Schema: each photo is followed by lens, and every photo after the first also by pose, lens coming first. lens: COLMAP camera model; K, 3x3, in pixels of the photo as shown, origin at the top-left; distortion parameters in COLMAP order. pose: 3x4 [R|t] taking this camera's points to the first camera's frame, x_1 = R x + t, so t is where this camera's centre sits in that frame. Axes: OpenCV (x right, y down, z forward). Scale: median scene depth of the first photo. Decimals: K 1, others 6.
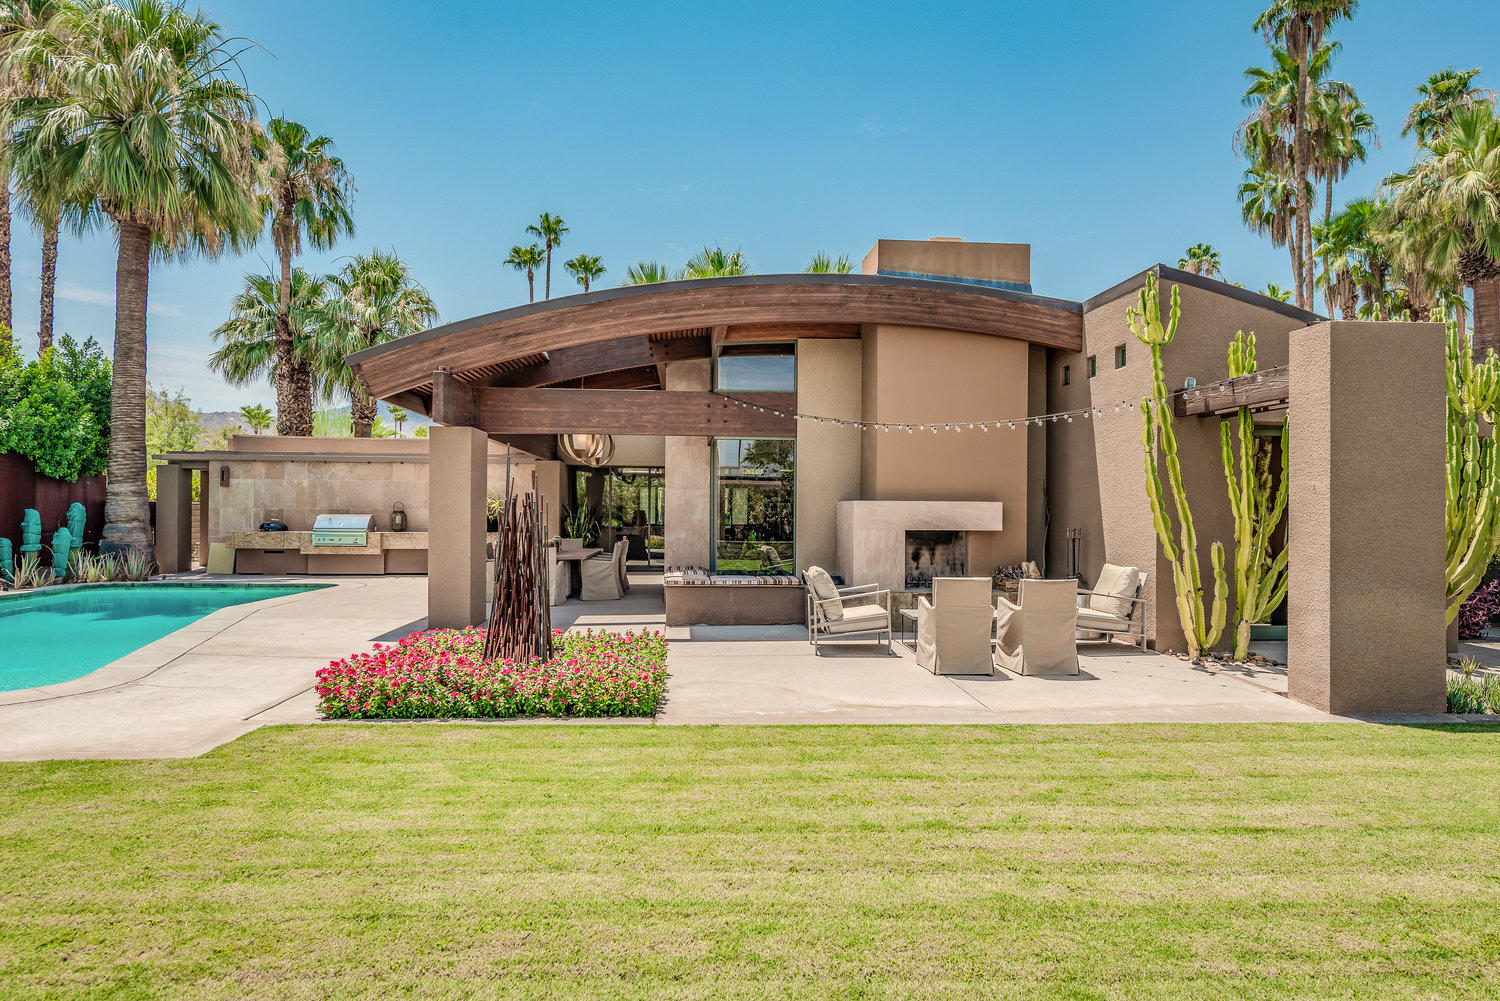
lens RADIAL K [[915.6, 0, 738.8], [0, 915.6, 498.2], [0, 0, 1]] dist [0.020656, -0.007692]
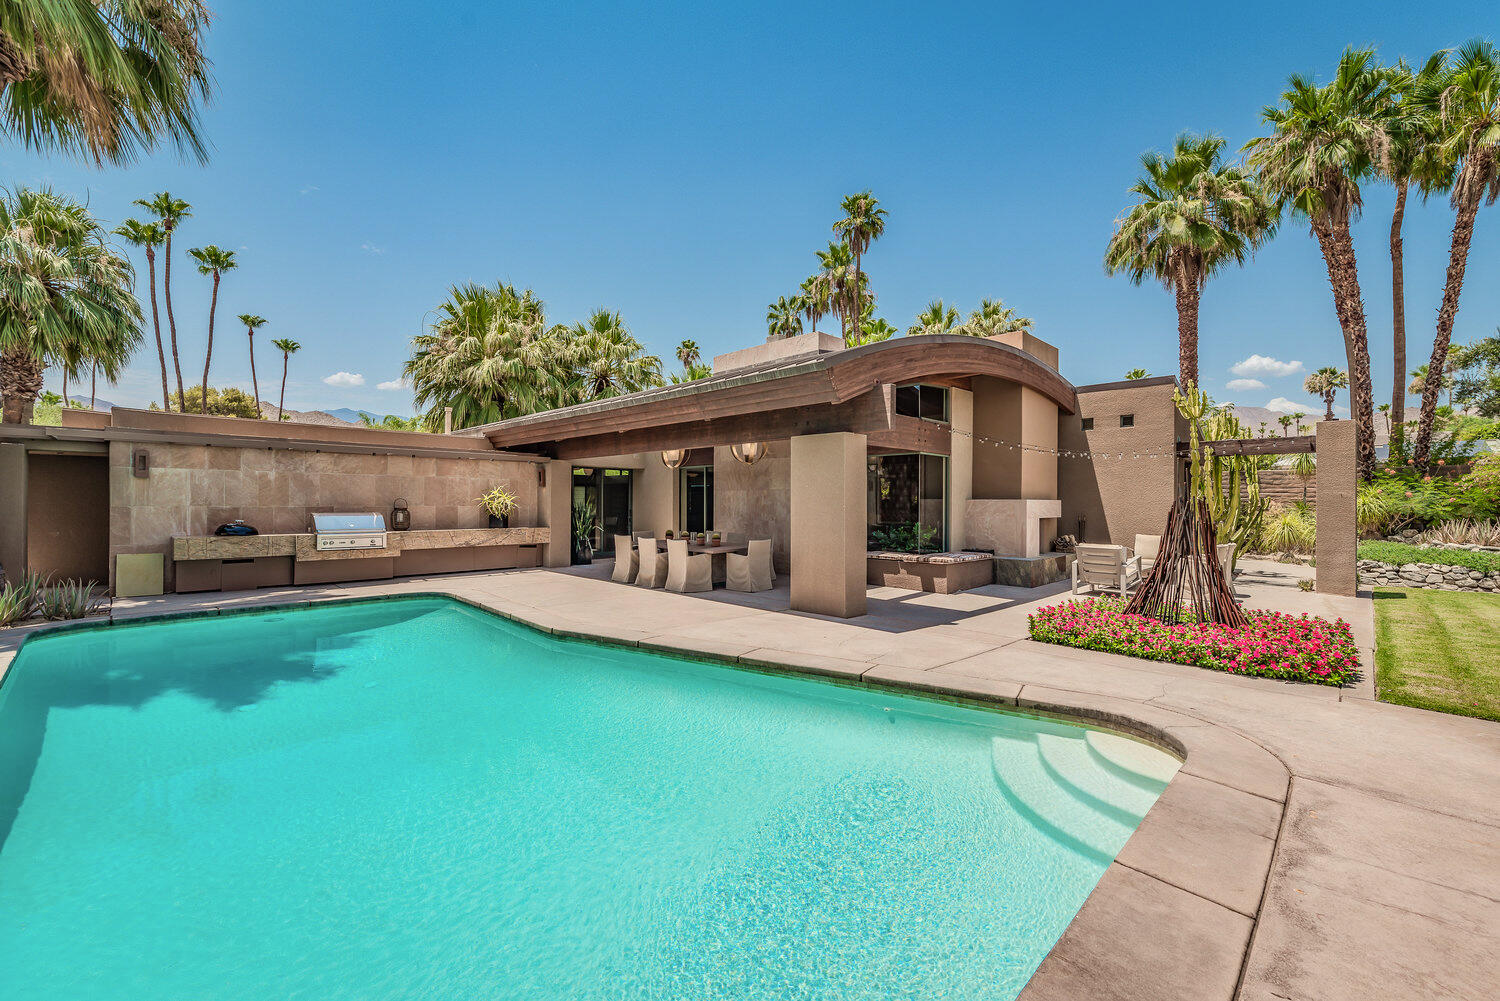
lens RADIAL K [[618.3, 0, 774.8], [0, 618.3, 497.4], [0, 0, 1]] dist [0.007429, -0.000526]
pose [[0.750314, 0.001265, 0.661081, -0.507474], [-0.006307, 0.999966, 0.005246, -0.002641], [-0.661052, -0.008106, 0.750297, 0.290726]]
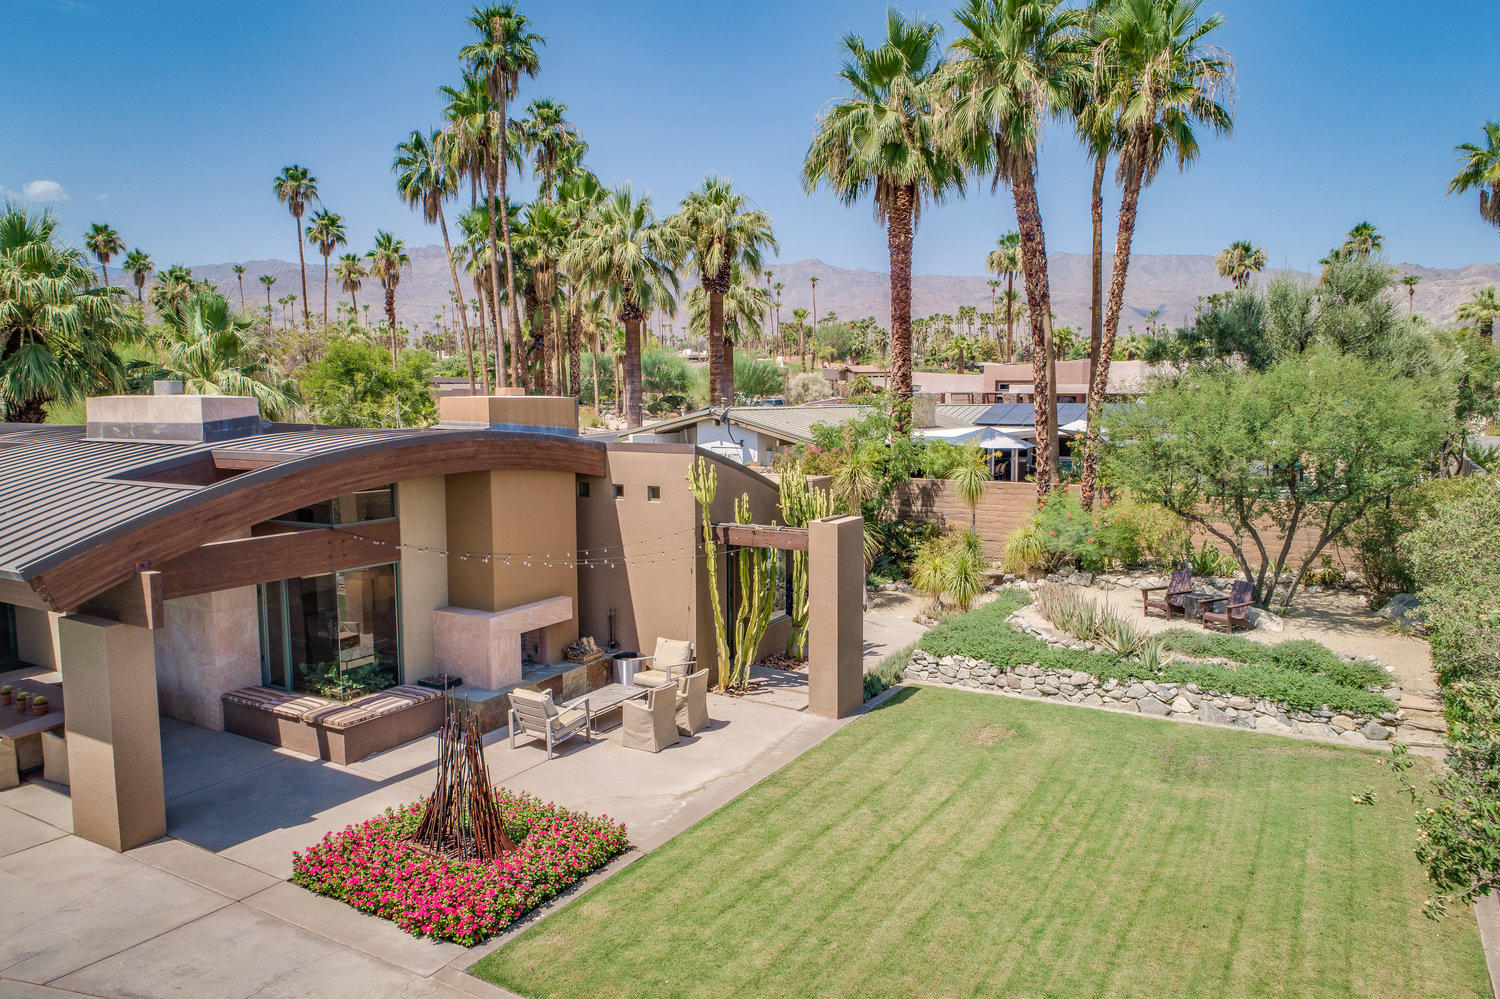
lens RADIAL K [[996.5, 0, 762.4], [0, 996.5, 492.8], [0, 0, 1]] dist [0.002894, -0.004290]
pose [[0.571419, -0.082946, 0.816456, -0.426076], [0.002111, 0.995024, 0.099610, -0.171031], [-0.820655, -0.055195, 0.568751, -0.024511]]
